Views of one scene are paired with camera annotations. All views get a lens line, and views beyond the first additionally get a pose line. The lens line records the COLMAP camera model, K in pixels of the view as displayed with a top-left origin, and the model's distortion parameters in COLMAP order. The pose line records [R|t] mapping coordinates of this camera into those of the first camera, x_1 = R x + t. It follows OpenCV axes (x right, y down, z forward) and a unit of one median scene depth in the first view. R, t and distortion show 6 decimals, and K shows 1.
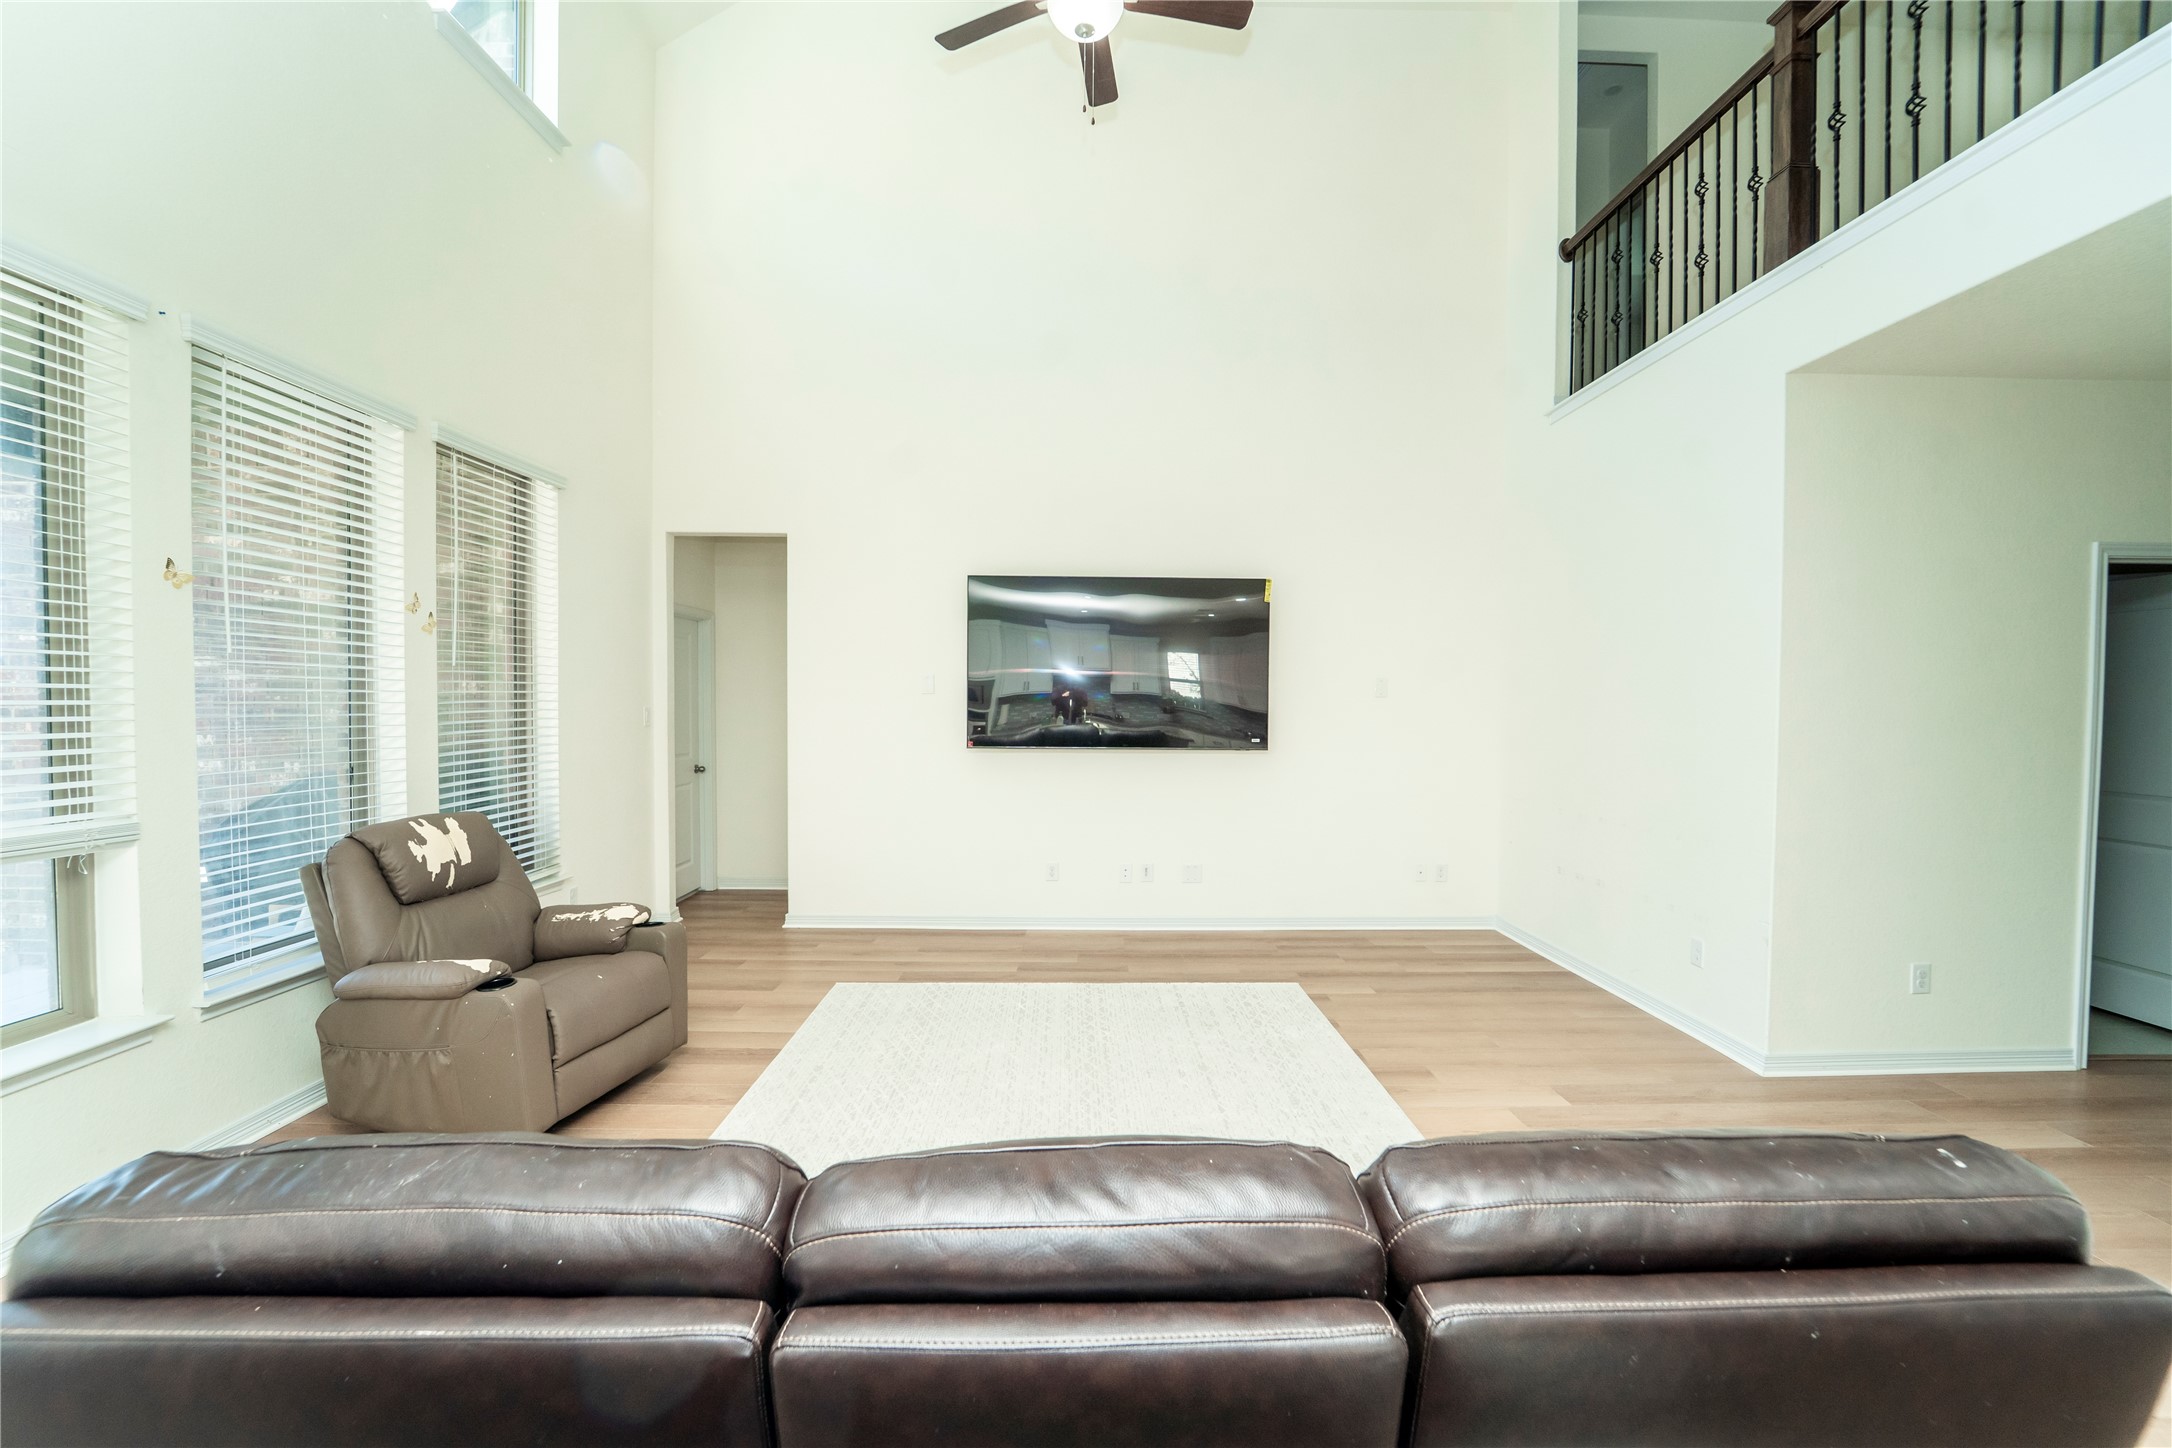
lens RADIAL K [[894.8, 0, 1085.5], [0, 894.8, 725.1], [0, 0, 1]] dist [-0.023027, 0.001326]
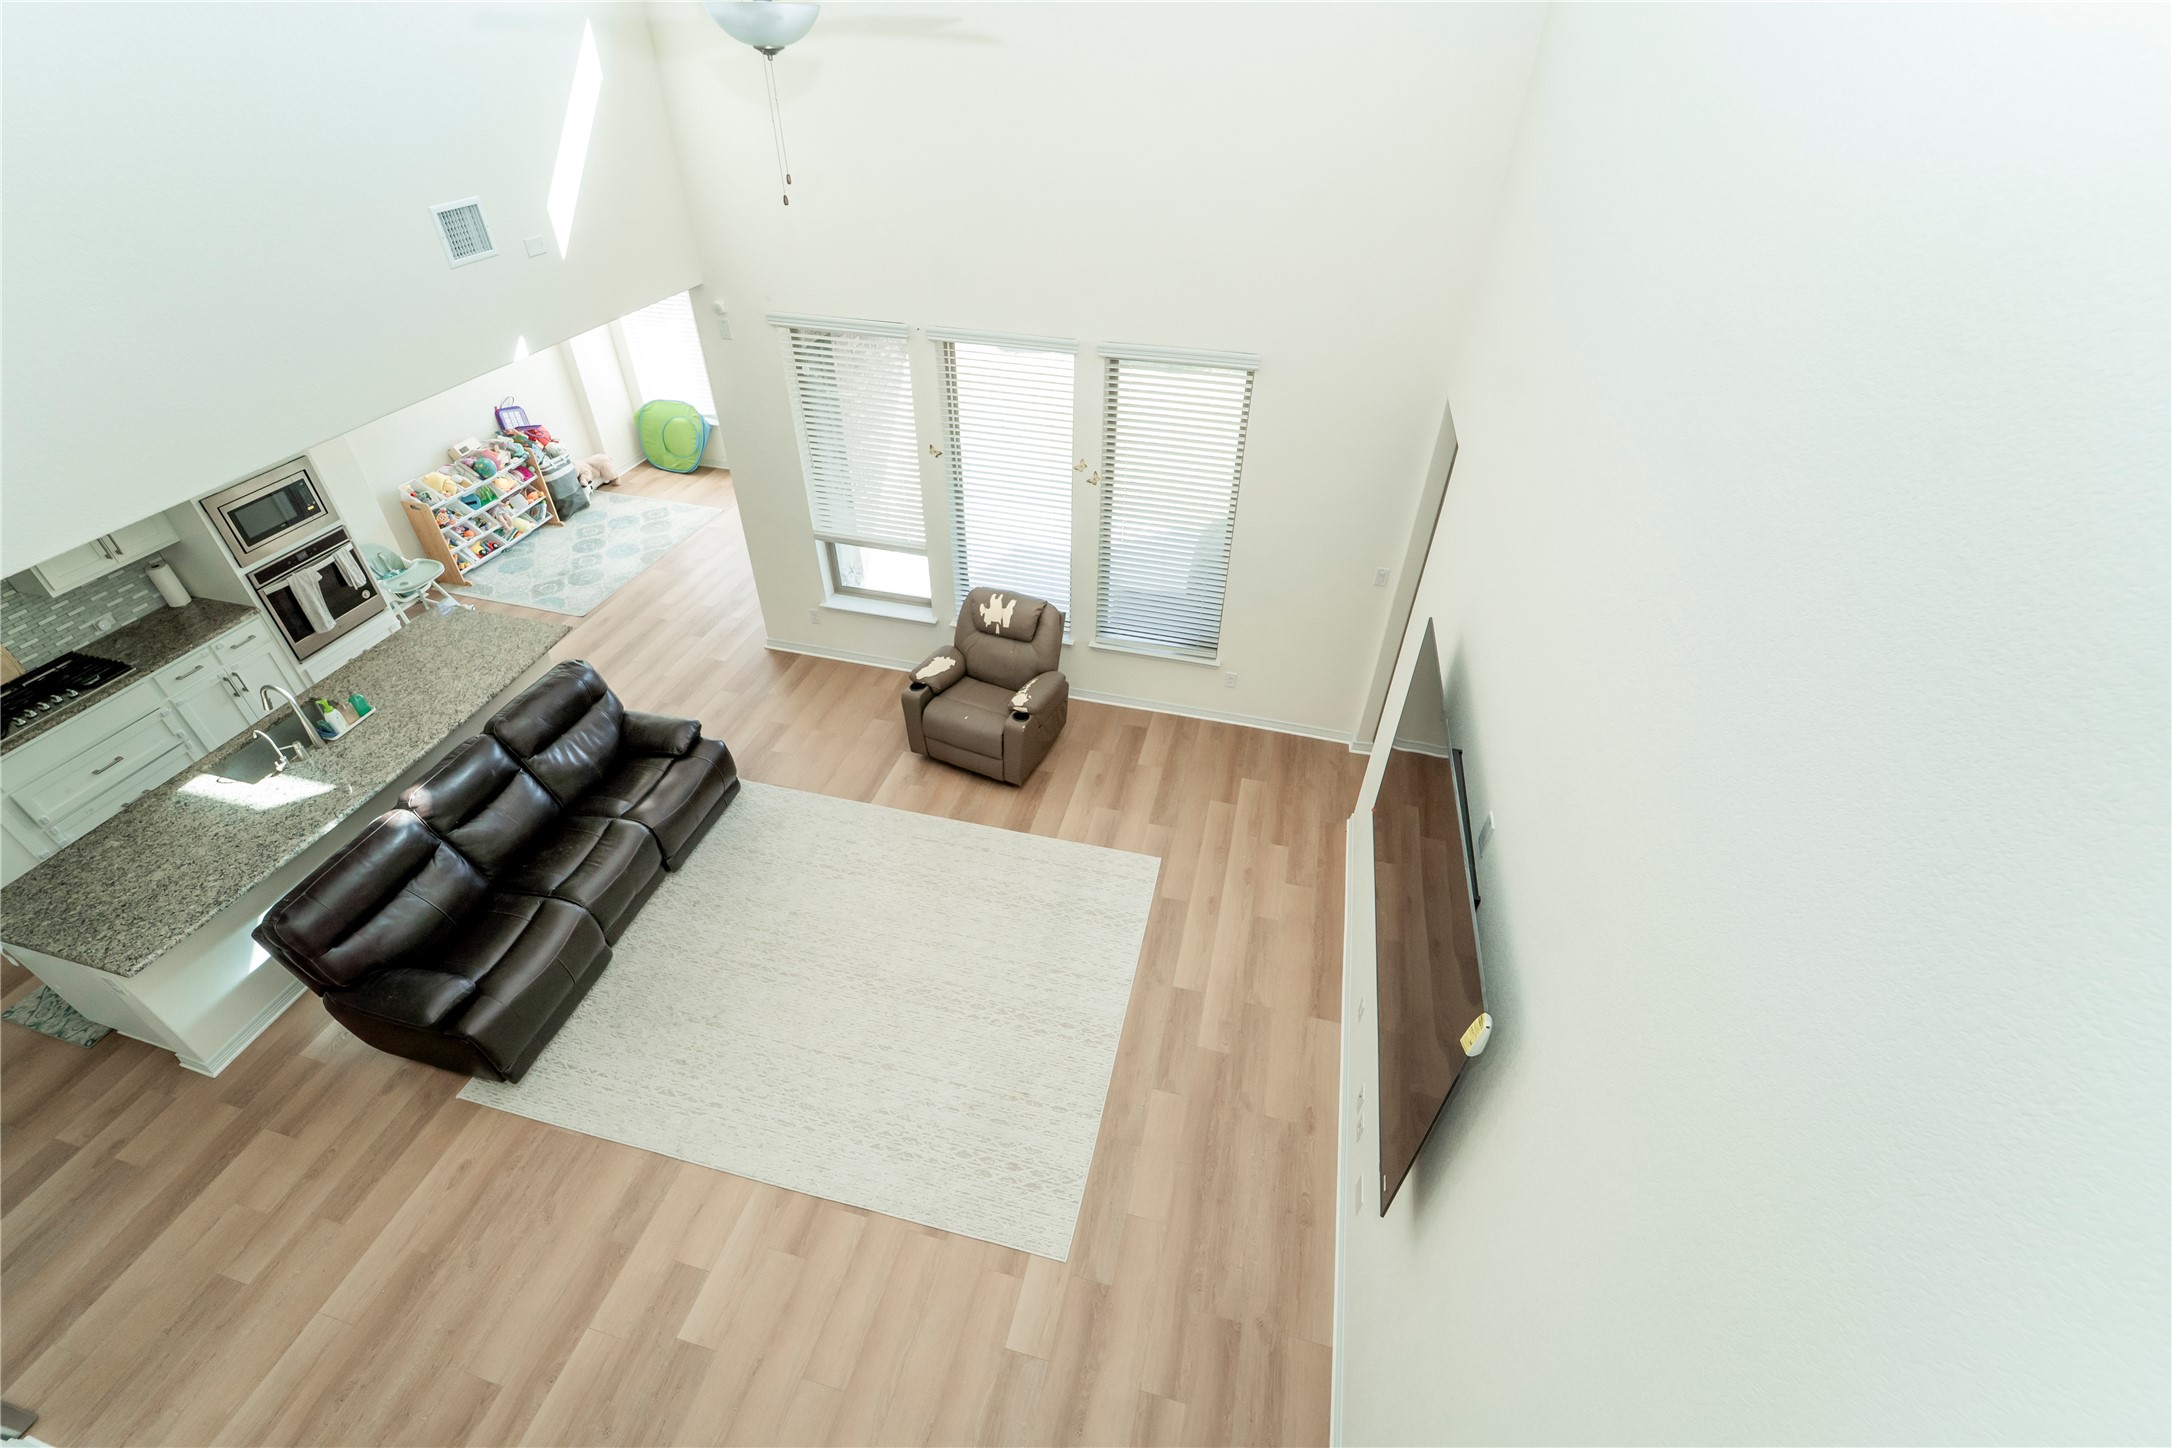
lens RADIAL K [[894.8, 0, 1085.5], [0, 894.8, 725.1], [0, 0, 1]] dist [-0.023027, 0.001326]
pose [[-0.247304, 0.594646, -0.765008, 0.640287], [-0.048110, 0.781022, 0.622647, -0.679460], [0.967743, 0.190788, -0.164541, 1.207874]]
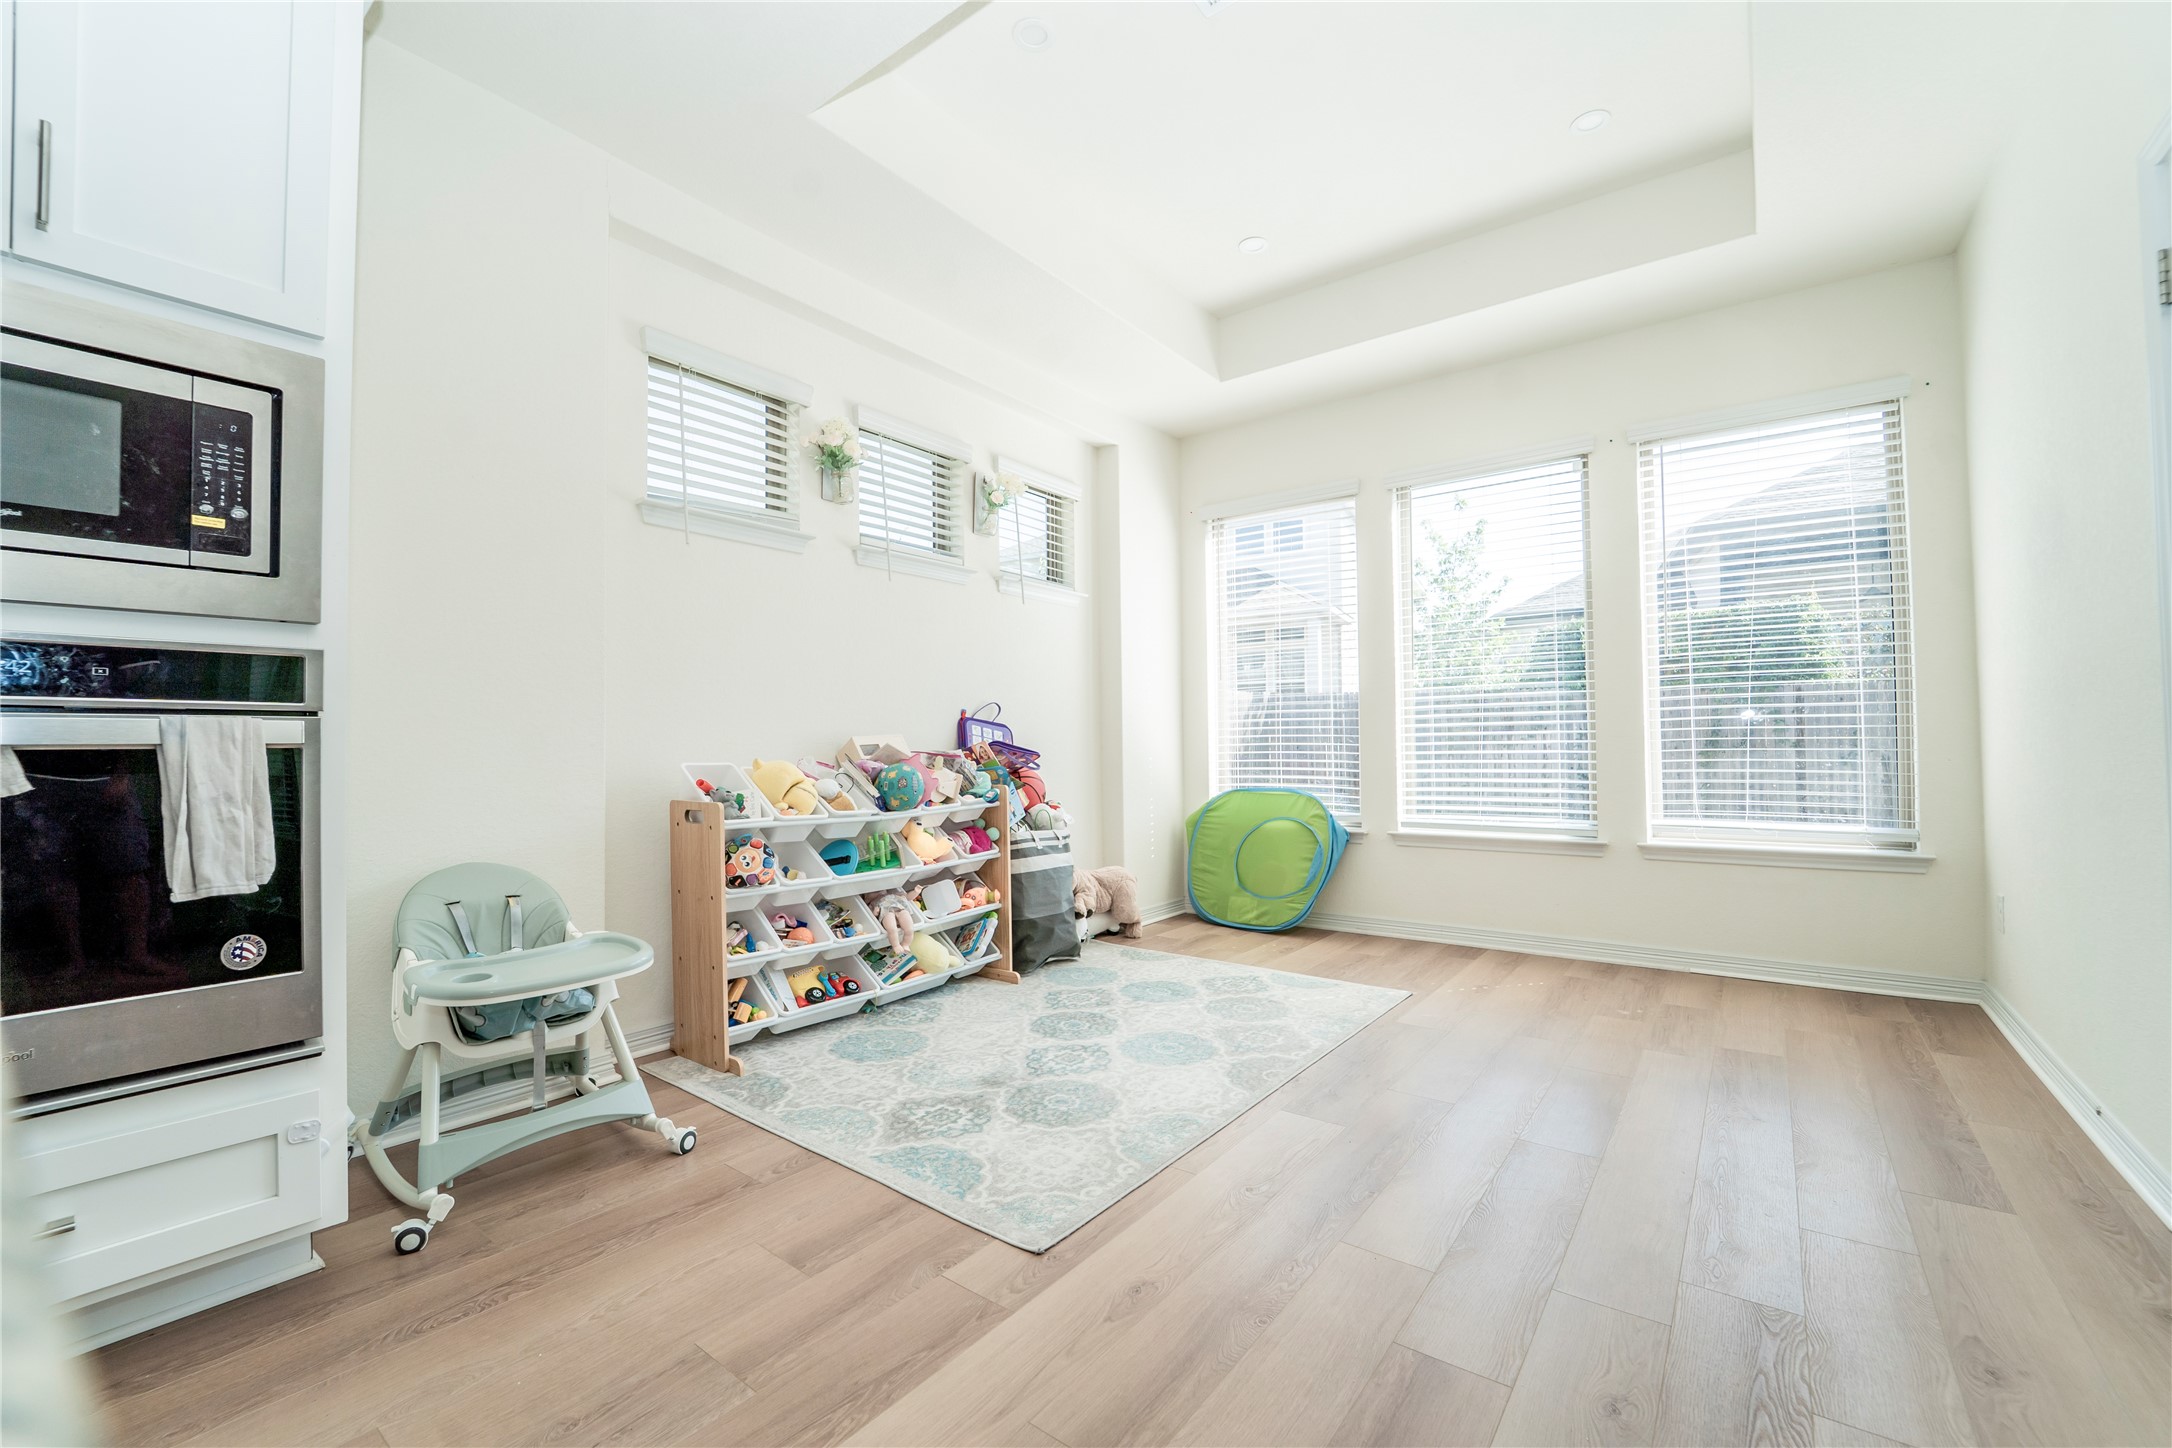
lens RADIAL K [[894.8, 0, 1085.5], [0, 894.8, 725.1], [0, 0, 1]] dist [-0.023027, 0.001326]
pose [[-0.612839, -0.018862, -0.789983, -0.347309], [-0.012776, 0.999821, -0.013961, 0.117419], [0.790105, 0.001537, -0.612970, 0.100895]]
